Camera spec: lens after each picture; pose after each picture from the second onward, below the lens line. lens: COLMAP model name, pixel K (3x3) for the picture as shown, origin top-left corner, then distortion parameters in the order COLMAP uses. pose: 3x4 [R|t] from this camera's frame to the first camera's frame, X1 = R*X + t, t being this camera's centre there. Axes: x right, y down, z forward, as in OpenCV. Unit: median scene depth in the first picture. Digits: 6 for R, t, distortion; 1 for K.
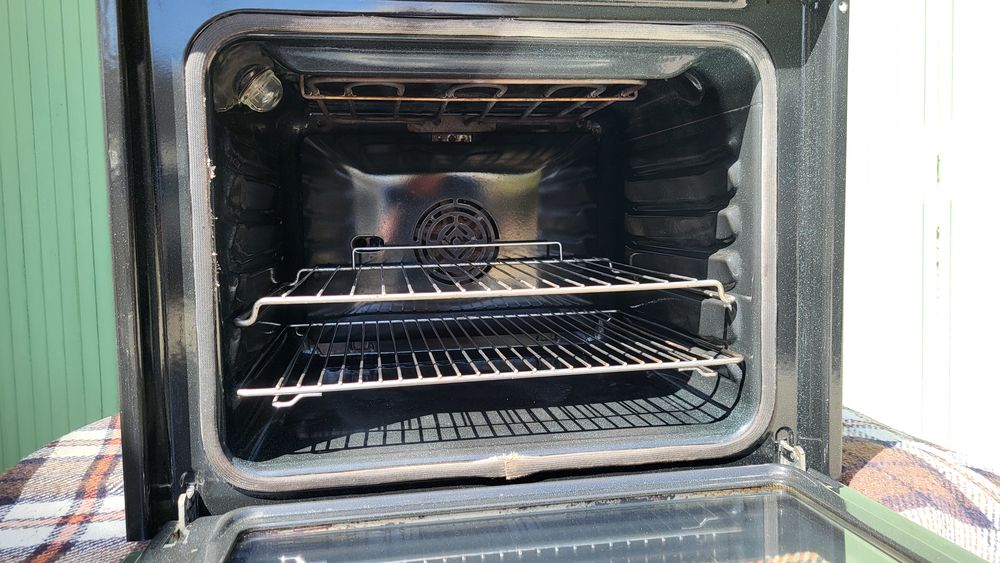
lens RADIAL K [[760.5, 0, 500.0], [0, 760.5, 281.5], [0, 0, 1]] dist [0.005871, -0.000075]
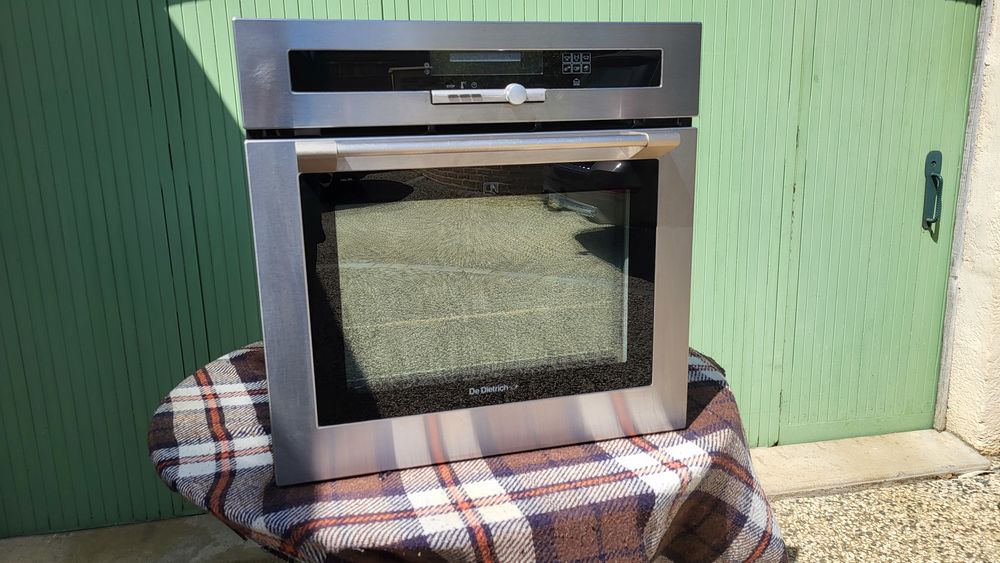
lens RADIAL K [[768.4, 0, 500.0], [0, 768.4, 281.5], [0, 0, 1]] dist [-0.000018, 0.000318]
pose [[0.994513, -0.020235, 0.102636, -0.123277], [0.003570, 0.987106, 0.160027, -0.306292], [-0.104551, -0.158783, 0.981762, -0.599332]]
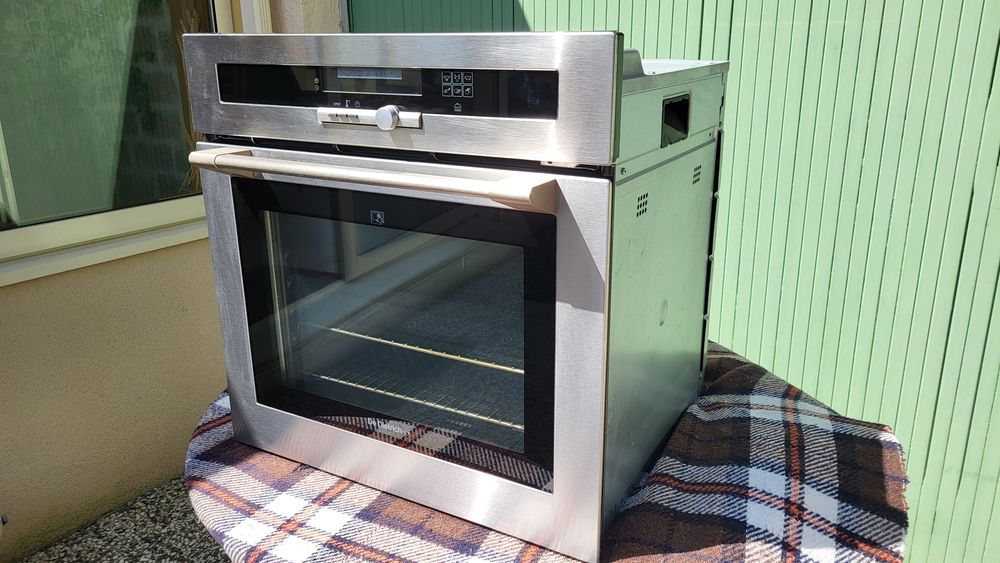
lens RADIAL K [[750.7, 0, 521.2], [0, 750.7, 276.6], [0, 0, 1]] dist [0.002364, 0.006270]
pose [[0.786570, 0.204935, -0.582502, 0.973114], [-0.071085, 0.967102, 0.244256, -0.480962], [0.613395, -0.150717, 0.775262, -0.017542]]
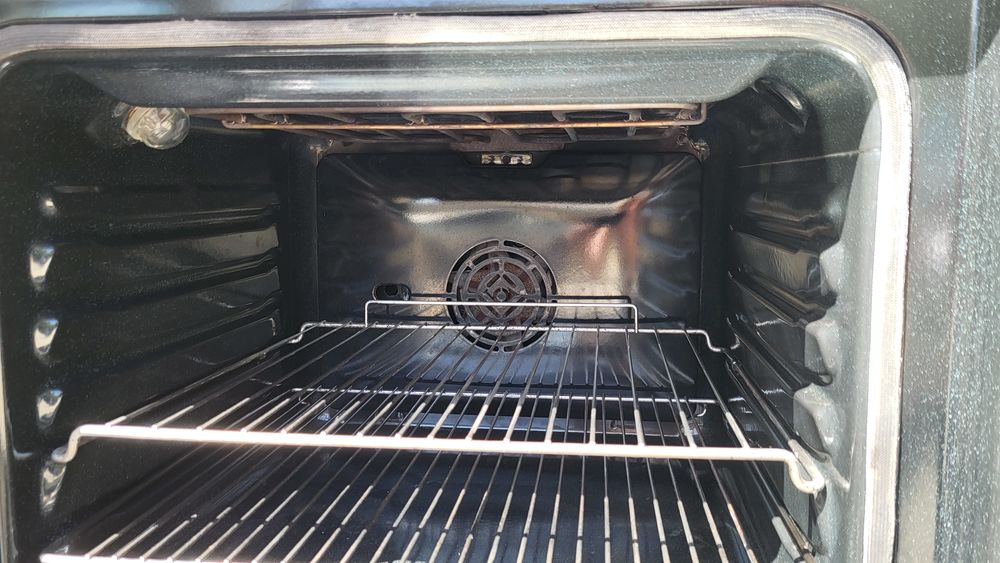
lens RADIAL K [[750.7, 0, 521.2], [0, 750.7, 276.6], [0, 0, 1]] dist [0.002364, 0.006270]
pose [[0.962853, 0.049411, -0.265467, 0.232992], [-0.040620, 0.998432, 0.038507, -0.145805], [0.266953, -0.026294, 0.963351, 0.396927]]
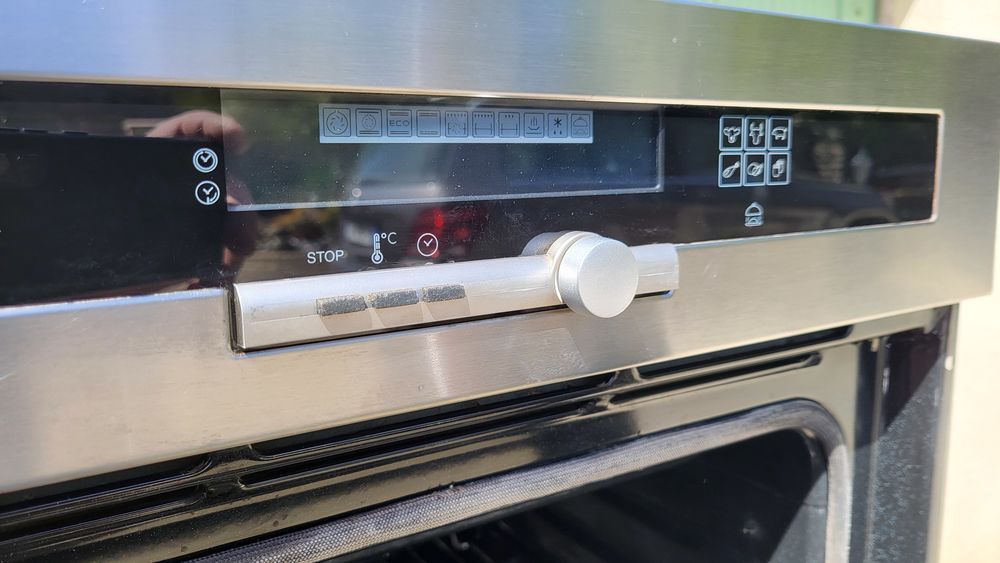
lens RADIAL K [[768.4, 0, 500.0], [0, 768.4, 281.5], [0, 0, 1]] dist [-0.000018, 0.000318]
pose [[0.924763, -0.048123, 0.377489, -0.112663], [0.020117, 0.996767, 0.077788, -0.443108], [-0.380012, -0.064342, 0.922741, 0.518919]]
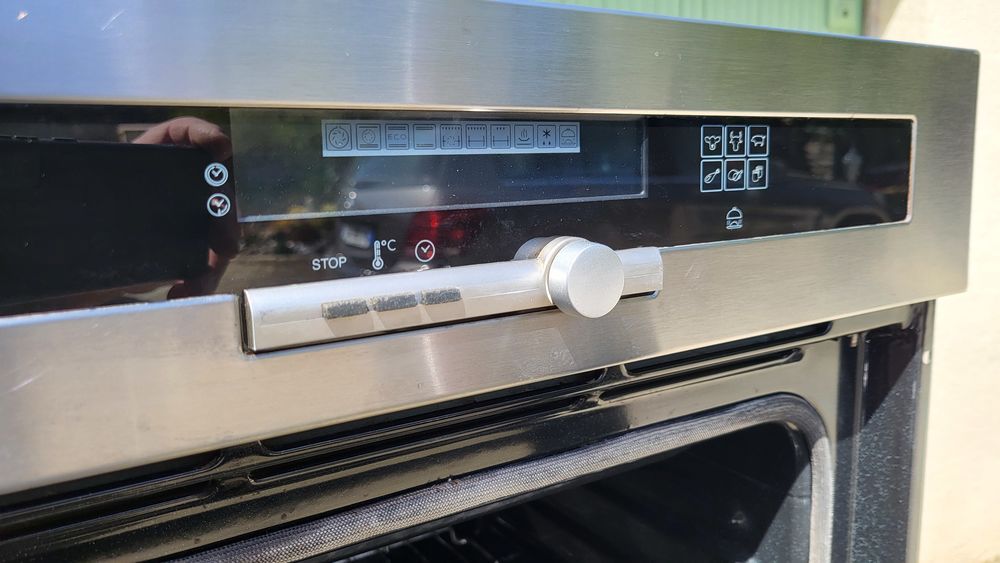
lens RADIAL K [[760.5, 0, 500.0], [0, 760.5, 281.5], [0, 0, 1]] dist [0.005871, -0.000075]
pose [[0.921582, -0.057541, 0.383896, -0.118286], [0.030255, 0.996592, 0.076744, -0.445359], [-0.387004, -0.059111, 0.920181, 0.503677]]
